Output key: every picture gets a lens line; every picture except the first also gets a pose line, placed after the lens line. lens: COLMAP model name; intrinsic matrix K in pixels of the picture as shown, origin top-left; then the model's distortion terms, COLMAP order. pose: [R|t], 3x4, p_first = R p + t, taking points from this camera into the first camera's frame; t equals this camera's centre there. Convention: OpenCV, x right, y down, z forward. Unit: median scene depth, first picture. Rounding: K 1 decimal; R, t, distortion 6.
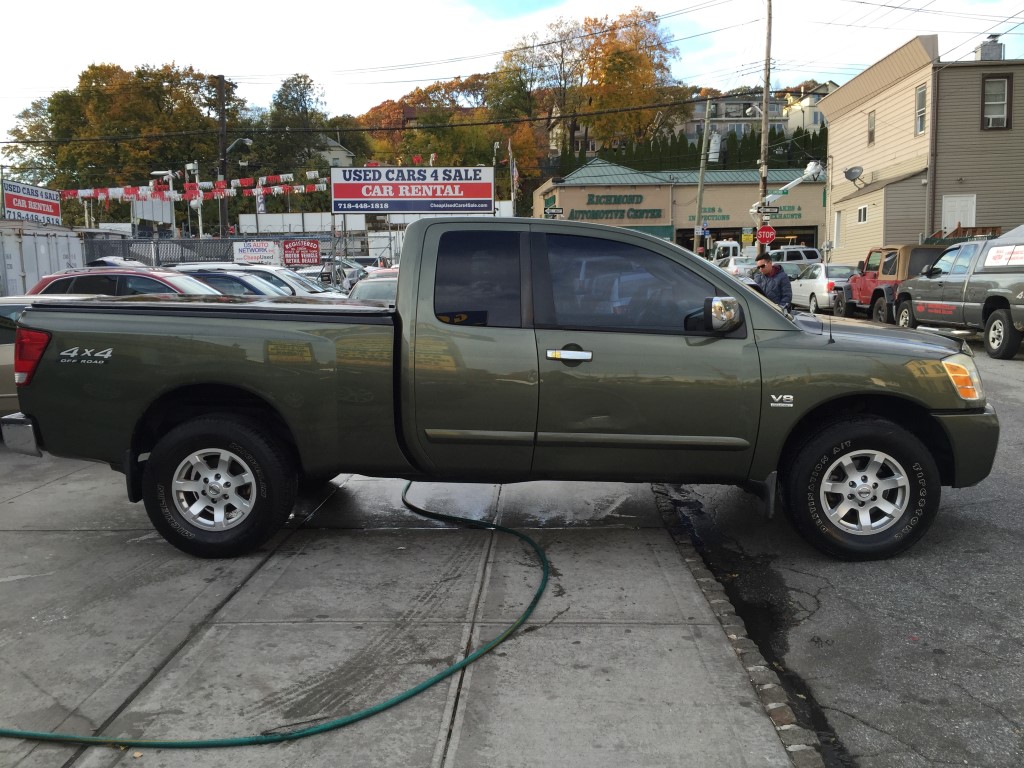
lens RADIAL K [[862.3, 0, 512.0], [0, 862.3, 384.0], [0, 0, 1]] dist [0.097228, -0.136726]
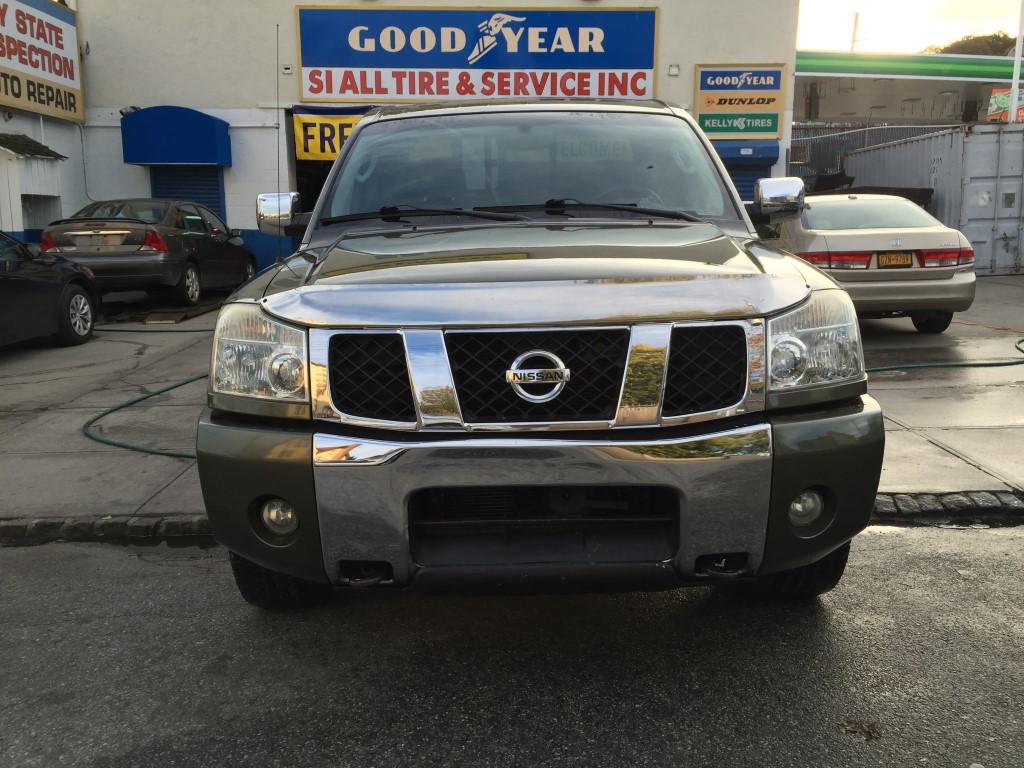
lens RADIAL K [[870.2, 0, 526.3], [0, 870.2, 392.3], [0, 0, 1]] dist [0.093203, -0.140875]
pose [[0.058322, 0.217594, -0.974295, 0.234757], [-0.105337, 0.971850, 0.210742, -0.025064], [0.992725, 0.090339, 0.079601, 0.255030]]
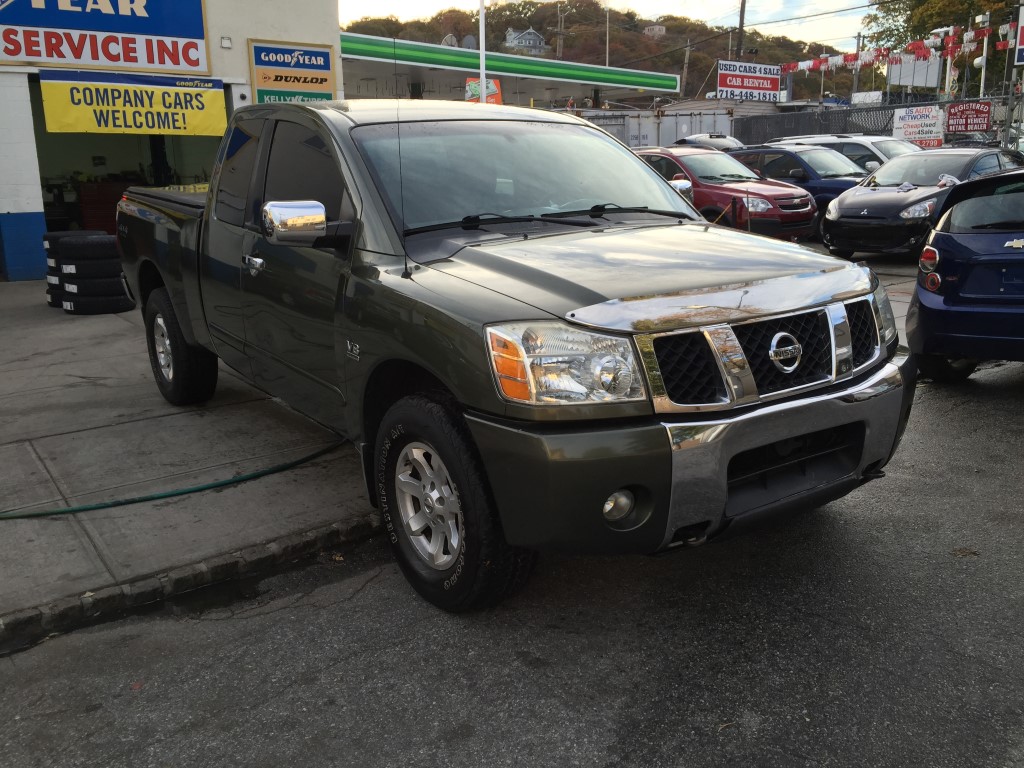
lens RADIAL K [[862.3, 0, 512.0], [0, 862.3, 384.0], [0, 0, 1]] dist [0.097228, -0.136726]
pose [[0.615375, 0.192684, -0.764321, 0.209428], [-0.081414, 0.980013, 0.181511, -0.020947], [0.784019, -0.049471, 0.618763, 0.144544]]
